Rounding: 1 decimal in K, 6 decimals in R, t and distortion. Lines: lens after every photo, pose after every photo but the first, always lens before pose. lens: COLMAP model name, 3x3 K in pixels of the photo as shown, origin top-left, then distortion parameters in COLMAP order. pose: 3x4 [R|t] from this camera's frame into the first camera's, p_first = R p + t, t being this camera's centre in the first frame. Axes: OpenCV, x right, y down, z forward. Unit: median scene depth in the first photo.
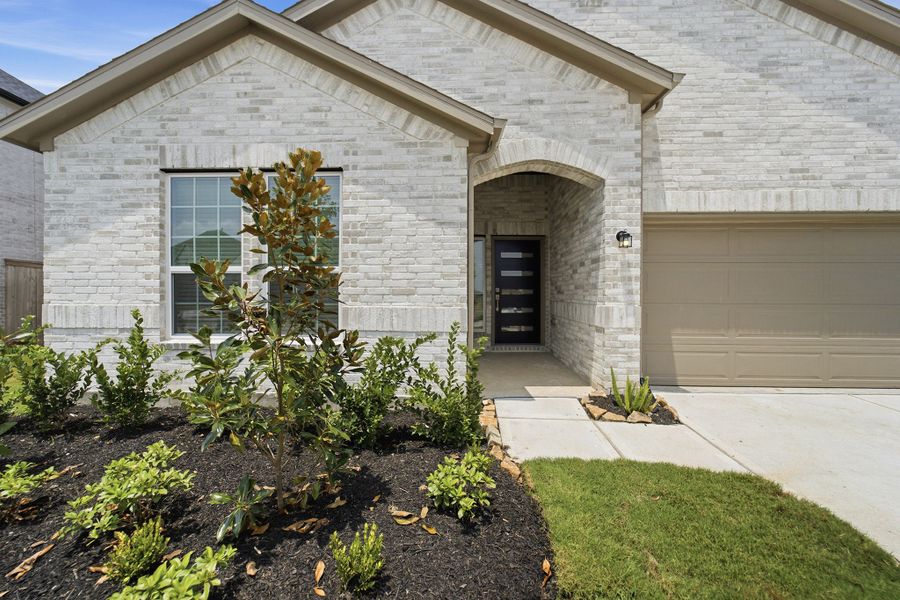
lens RADIAL K [[365.9, 0, 448.9], [0, 365.9, 293.2], [0, 0, 1]] dist [0.028226, -0.012032]
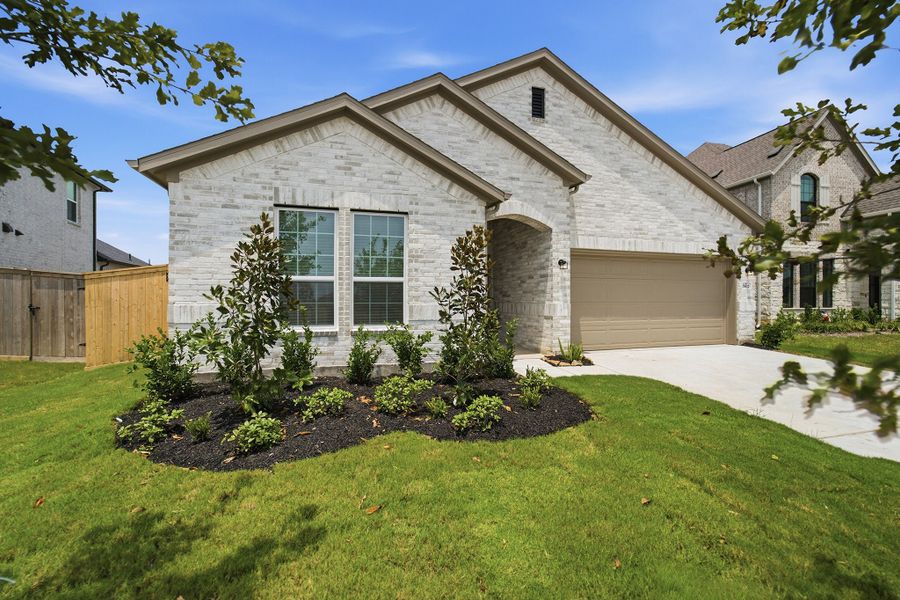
lens RADIAL K [[371.8, 0, 449.1], [0, 371.8, 294.2], [0, 0, 1]] dist [-0.003518, -0.000471]
pose [[0.945054, 0.001418, 0.326912, -0.586800], [0.002795, 0.999919, -0.012418, 0.013176], [-0.326903, 0.012649, 0.944973, -0.461841]]
